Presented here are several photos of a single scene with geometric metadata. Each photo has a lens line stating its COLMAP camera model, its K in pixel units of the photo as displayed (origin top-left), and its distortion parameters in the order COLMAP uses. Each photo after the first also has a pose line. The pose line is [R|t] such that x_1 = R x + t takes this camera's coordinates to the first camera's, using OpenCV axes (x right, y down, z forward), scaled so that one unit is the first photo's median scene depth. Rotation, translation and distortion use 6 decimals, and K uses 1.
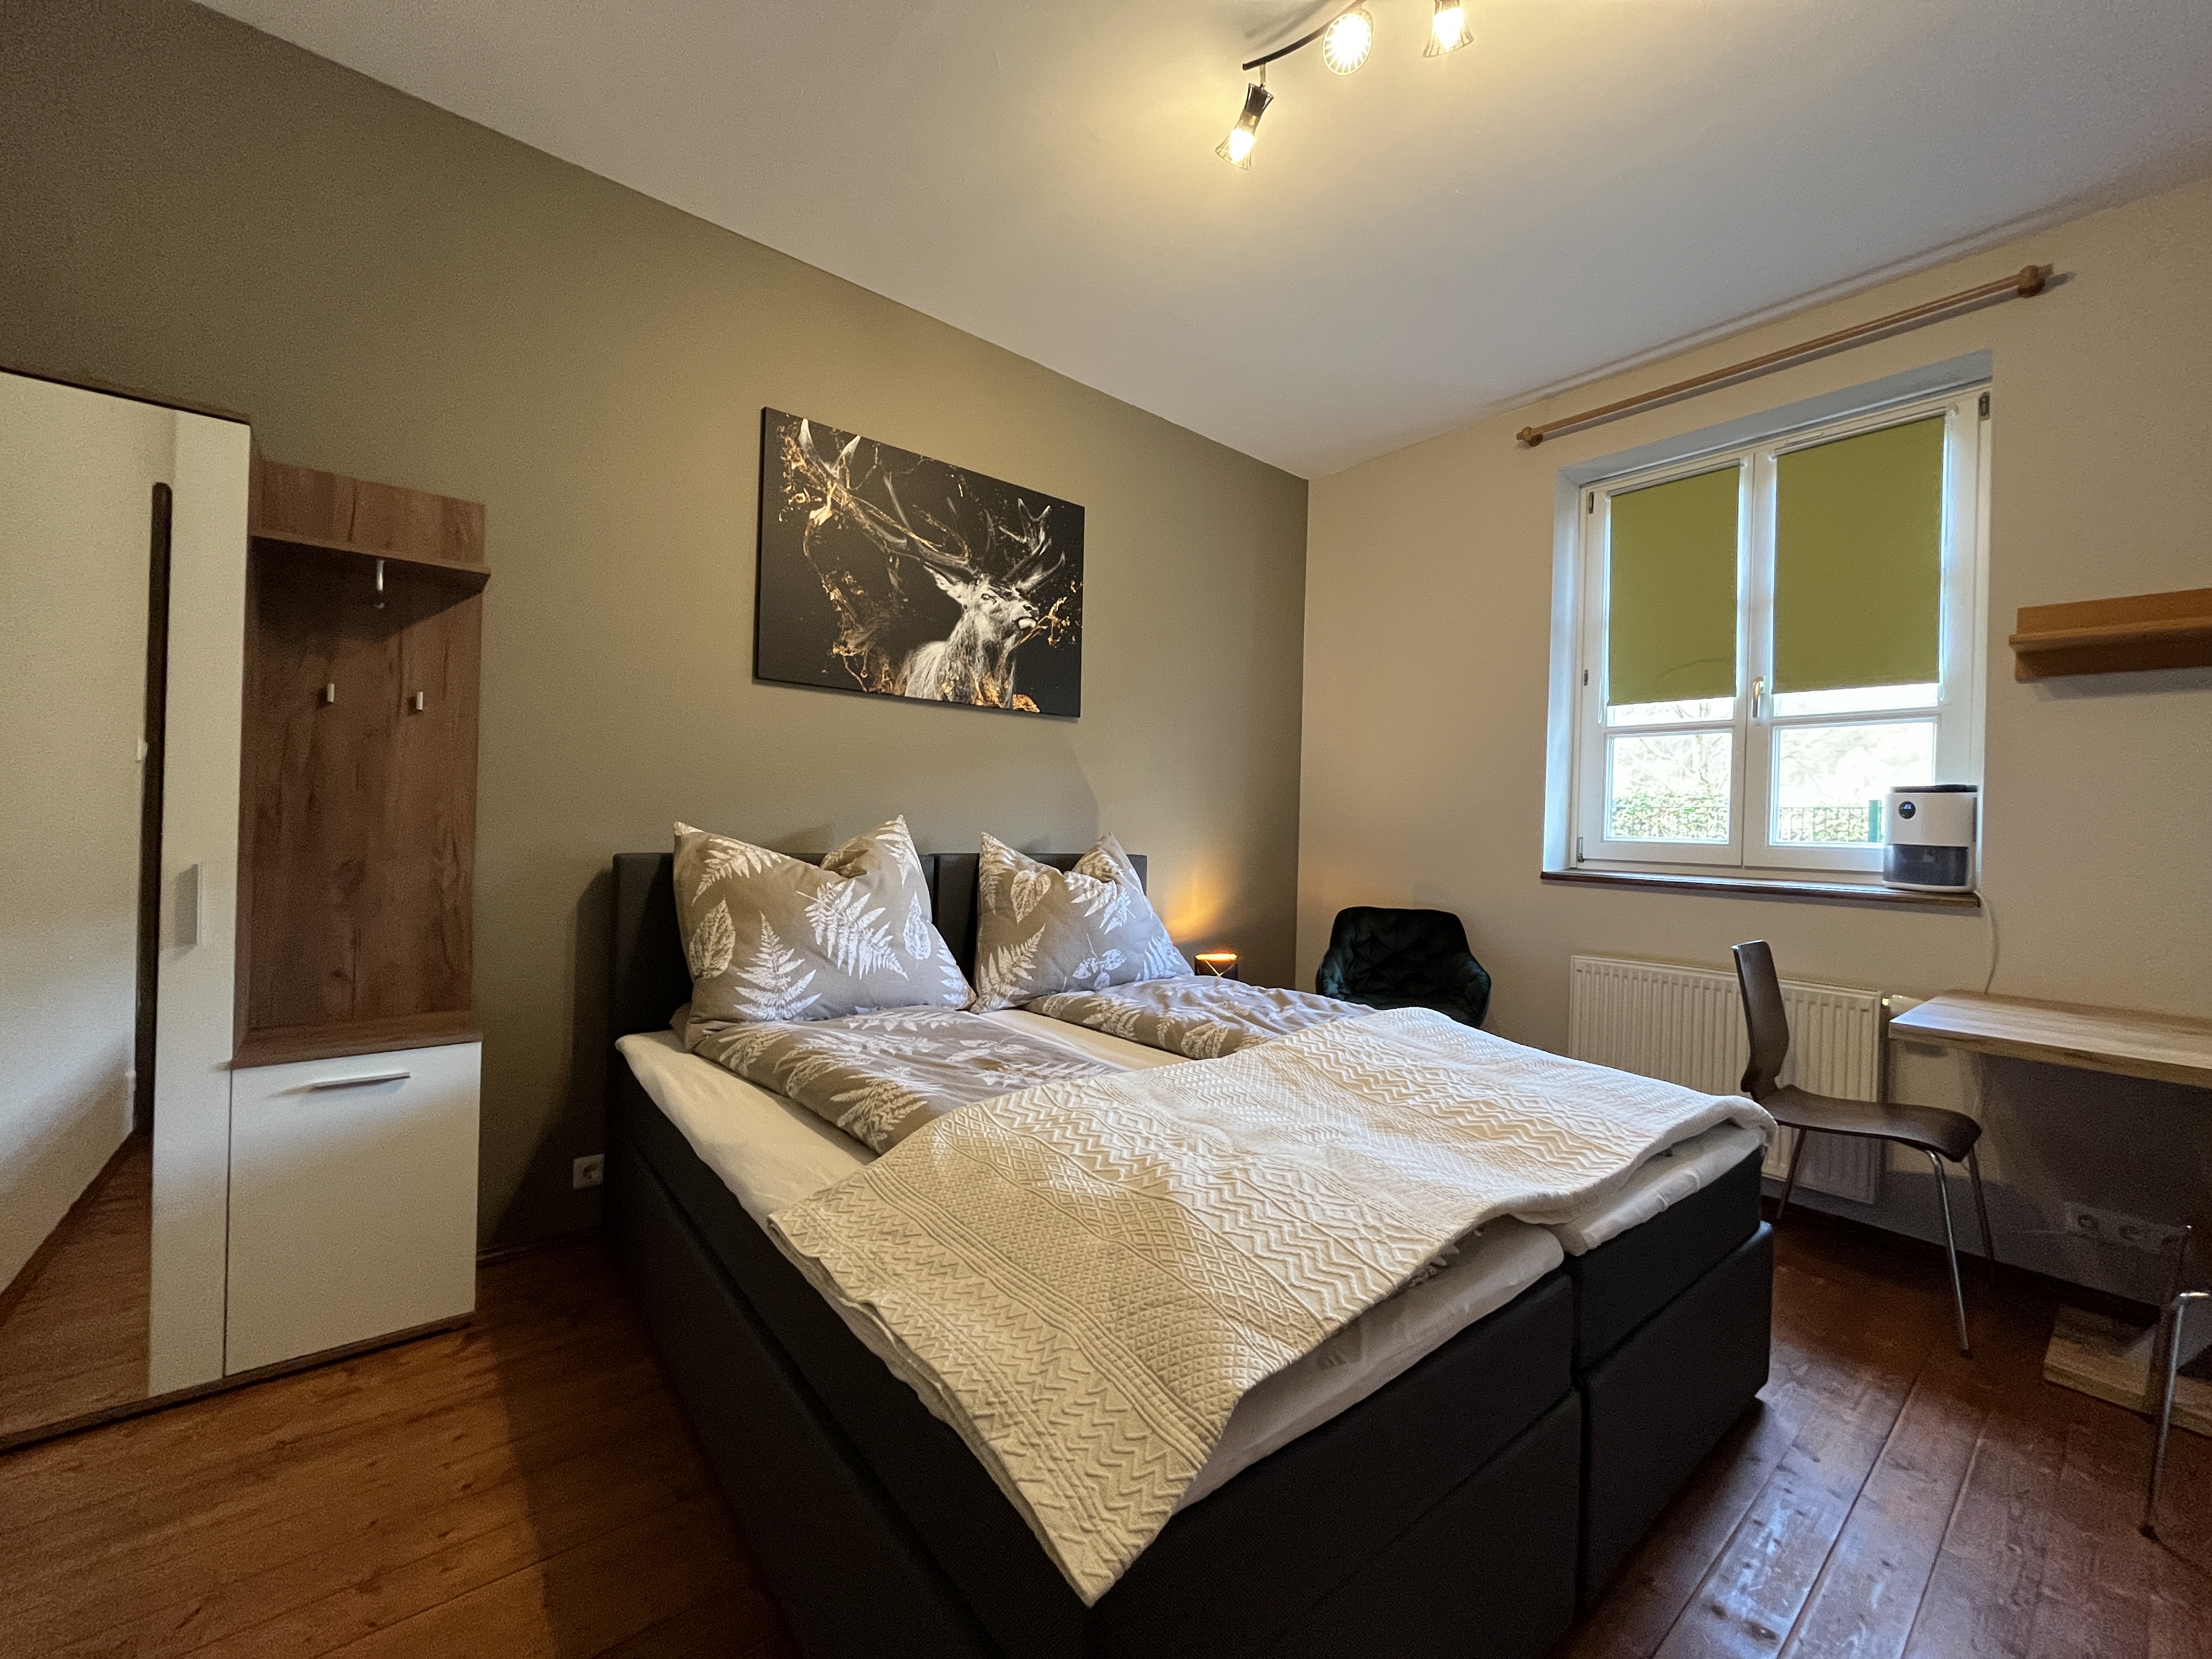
lens RADIAL K [[890.3, 0, 1106.0], [0, 890.3, 829.5], [0, 0, 1]] dist [-0.008486, -0.000146]
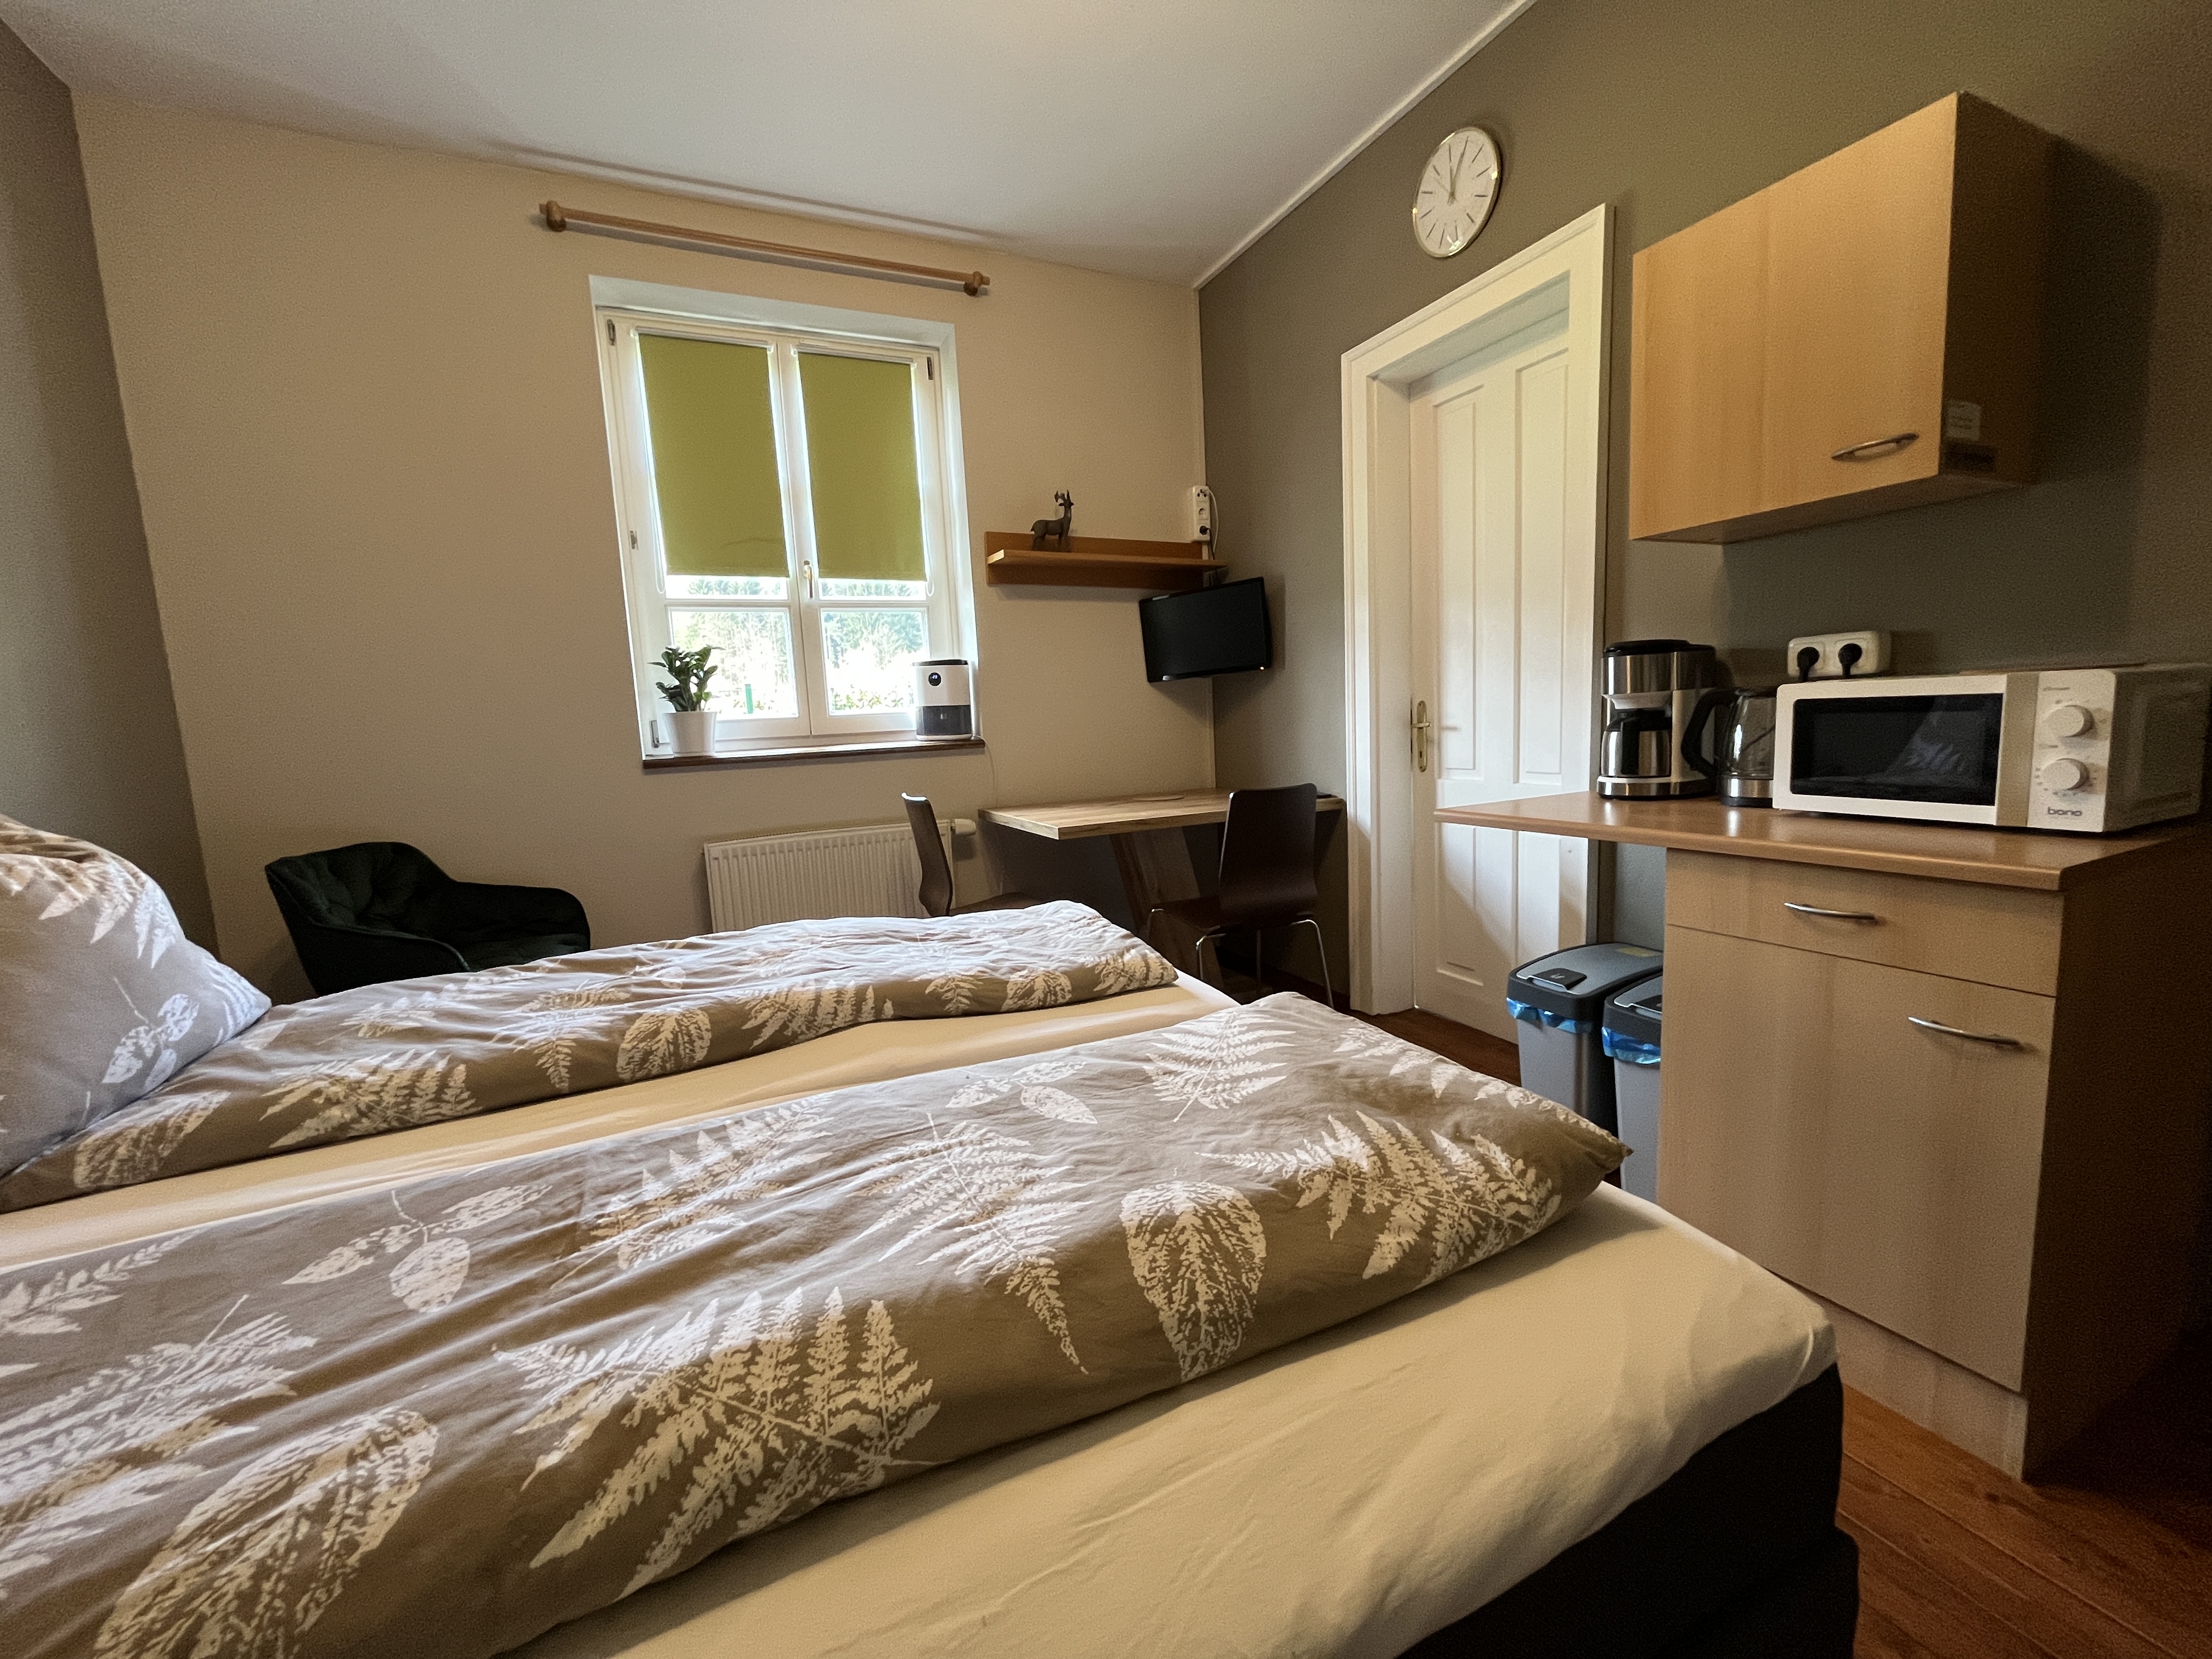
lens RADIAL K [[880.5, 0, 1106.0], [0, 880.5, 829.5], [0, 0, 1]] dist [-0.014844, 0.000441]
pose [[0.244793, -0.165343, 0.955373, -0.268964], [0.064092, 0.985957, 0.154214, 0.011032], [-0.967455, 0.023481, 0.251953, 0.389202]]
